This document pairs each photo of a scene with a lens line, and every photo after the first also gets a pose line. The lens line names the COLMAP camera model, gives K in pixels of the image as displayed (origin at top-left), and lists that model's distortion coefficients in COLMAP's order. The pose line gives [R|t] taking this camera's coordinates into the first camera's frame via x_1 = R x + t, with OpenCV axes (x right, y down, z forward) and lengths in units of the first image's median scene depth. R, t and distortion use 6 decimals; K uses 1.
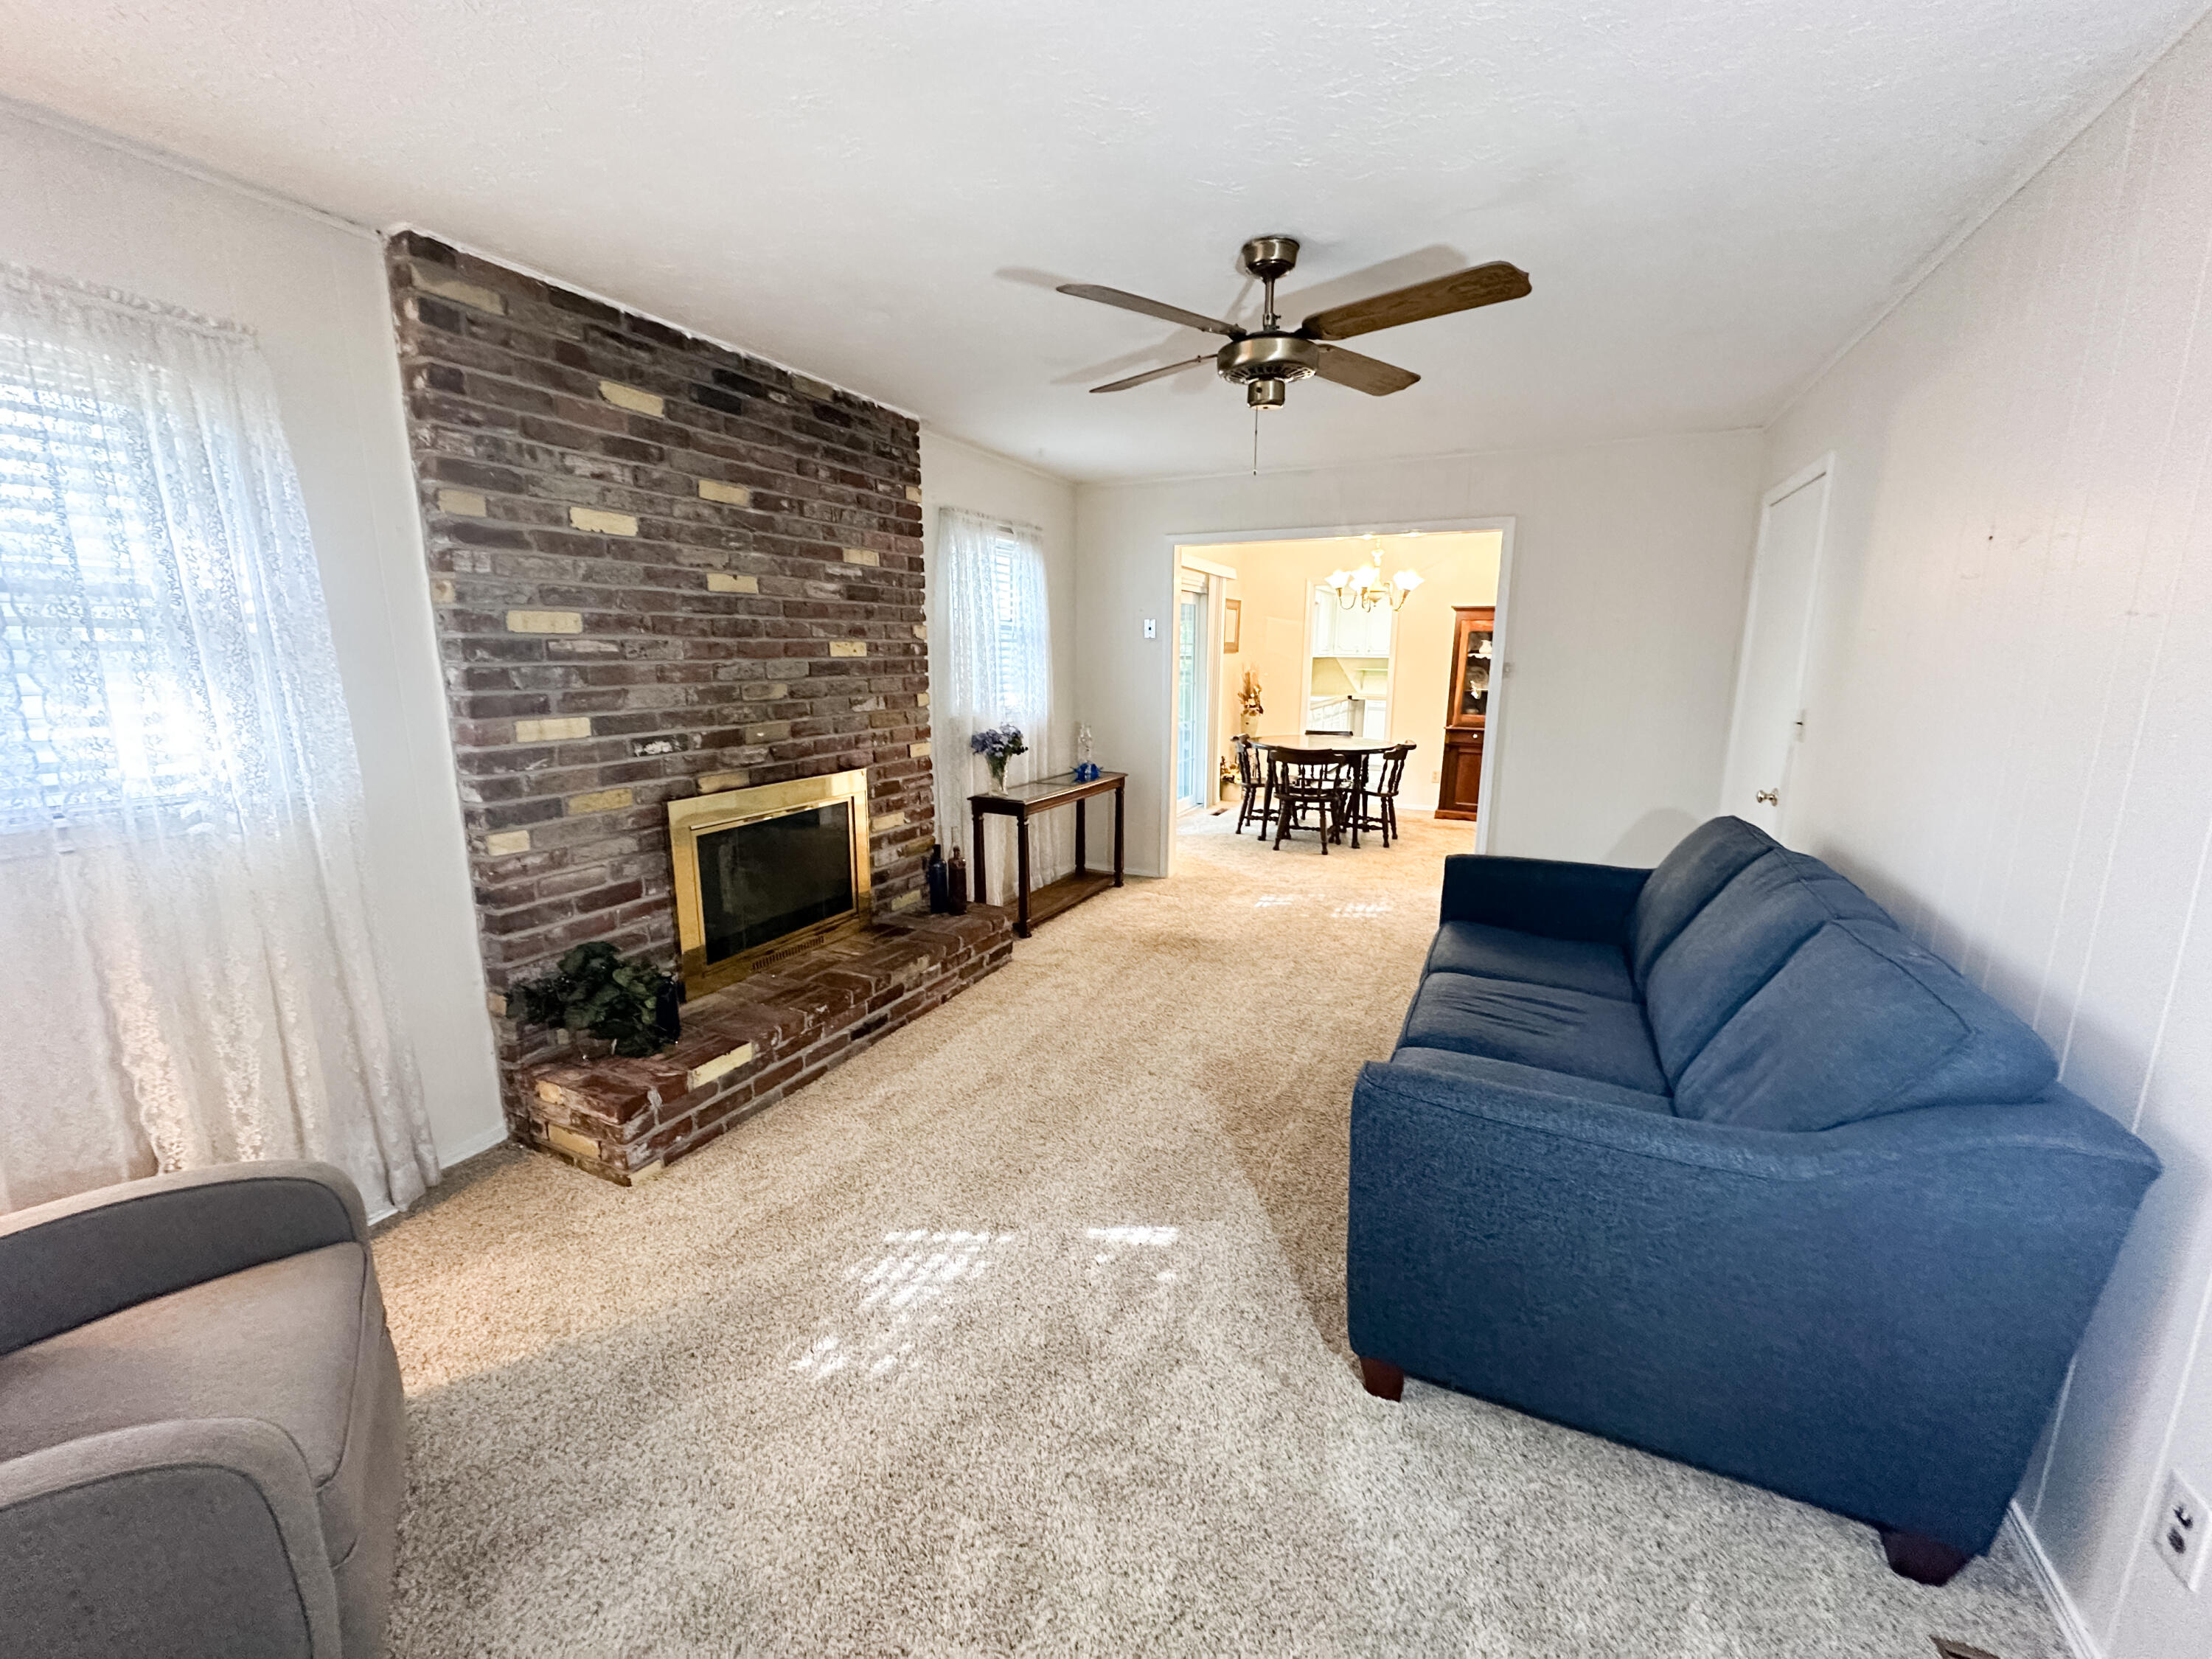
lens RADIAL K [[876.3, 0, 1101.8], [0, 876.3, 832.9], [0, 0, 1]] dist [-0.007229, 0.001378]
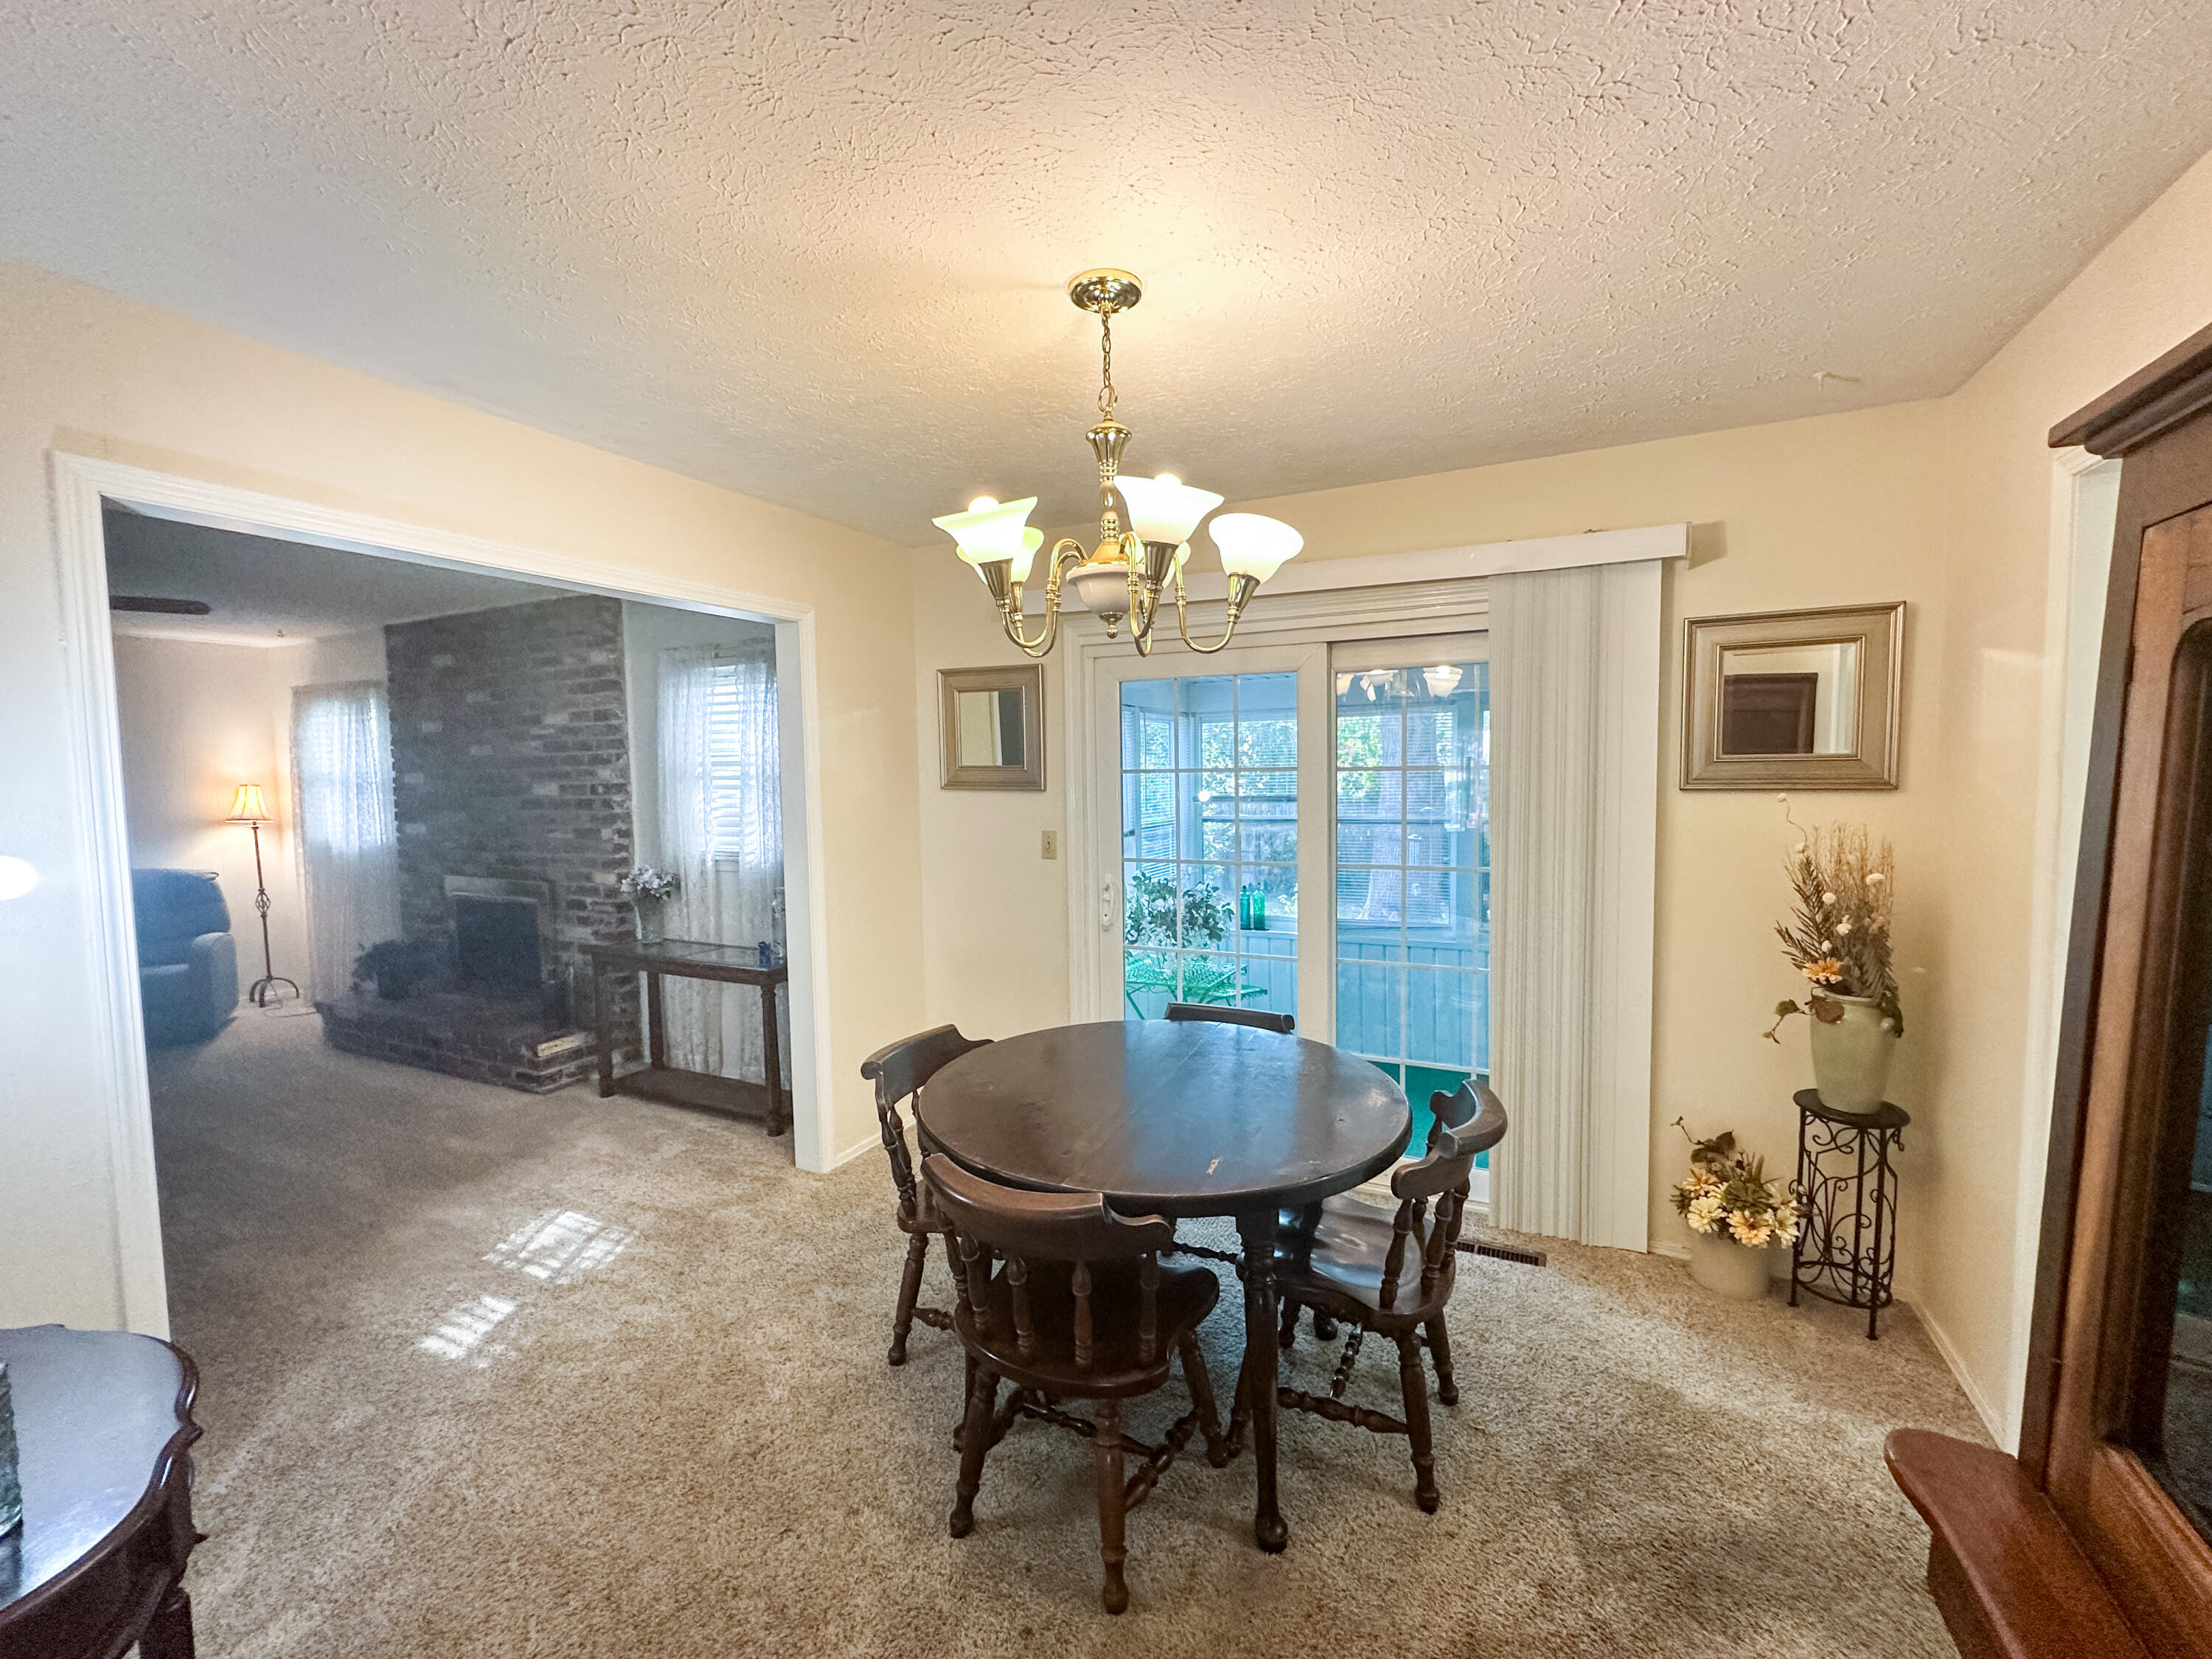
lens RADIAL K [[876.3, 0, 1094.4], [0, 876.3, 842.4], [0, 0, 1]] dist [-0.007229, 0.001378]
pose [[0.006132, 0.067220, -0.997719, 1.210202], [-0.195125, 0.978640, 0.064735, -0.448241], [0.980759, 0.194283, 0.019117, 2.131416]]
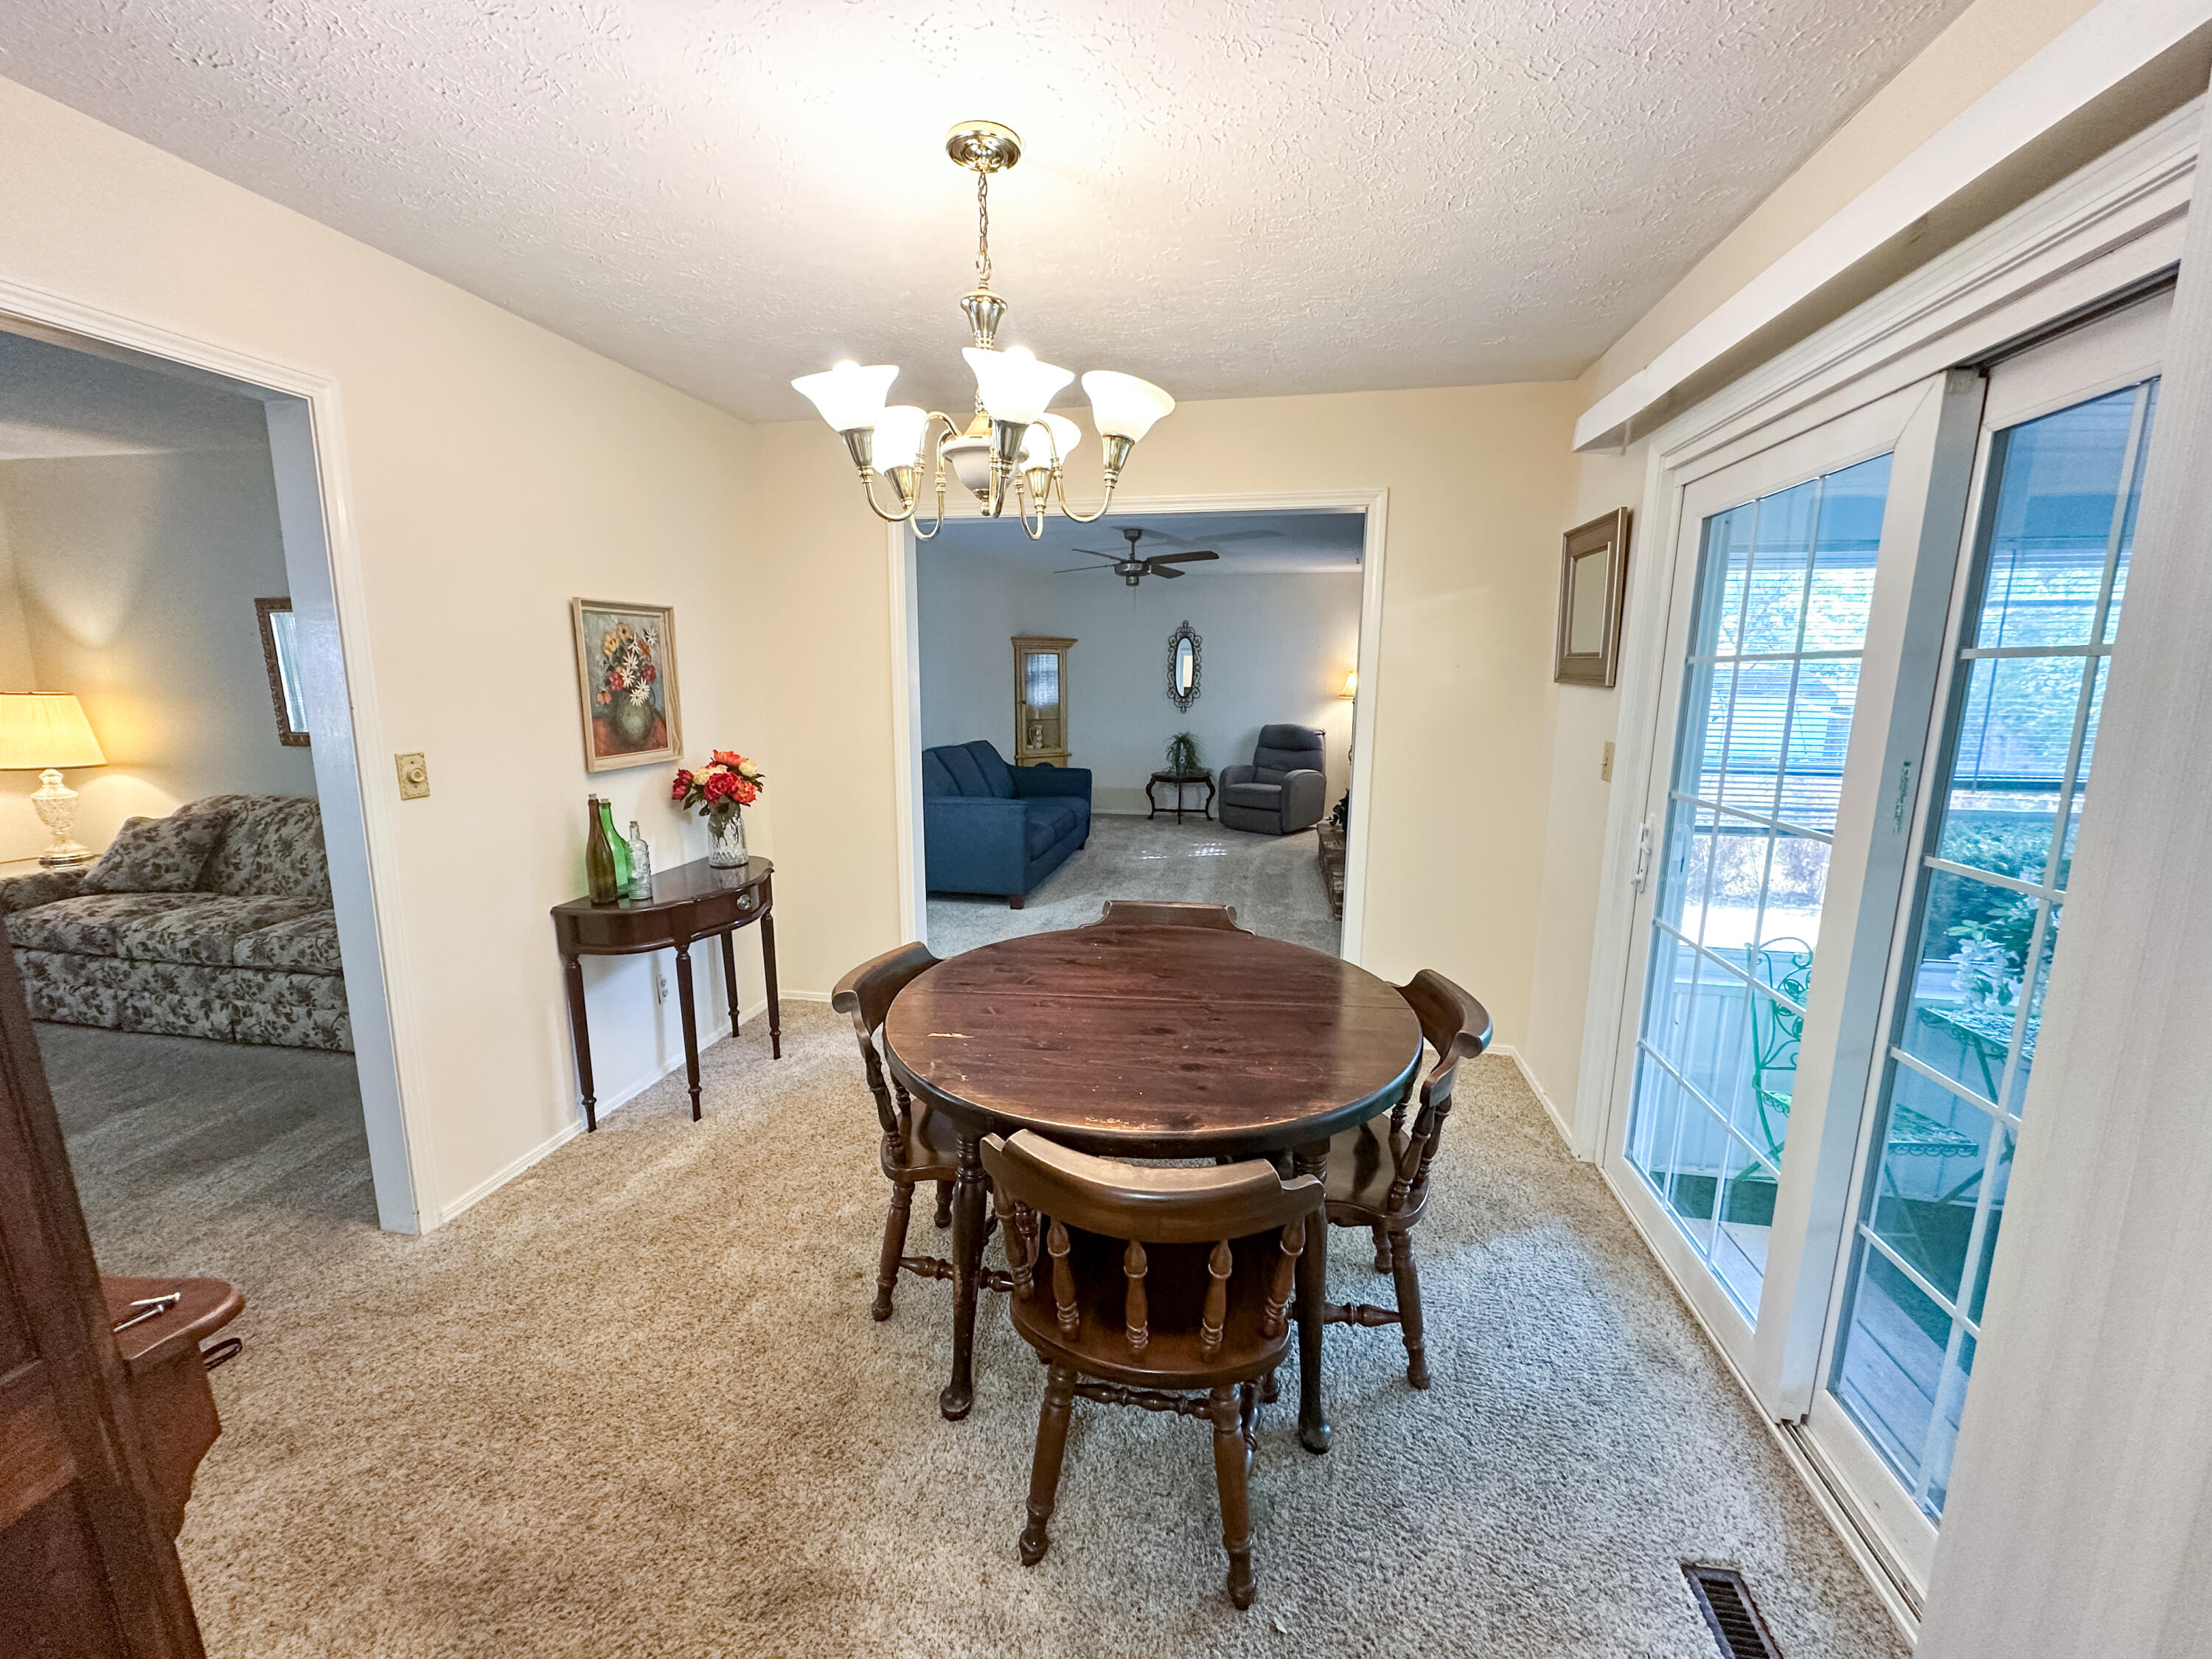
lens RADIAL K [[876.3, 0, 1110.3], [0, 876.3, 824.4], [0, 0, 1]] dist [-0.007229, 0.001378]
pose [[-0.963838, 0.035517, -0.264113, 0.749589], [-0.063882, 0.931388, 0.358379, -0.577966], [0.258720, 0.362291, -0.895438, 2.765576]]
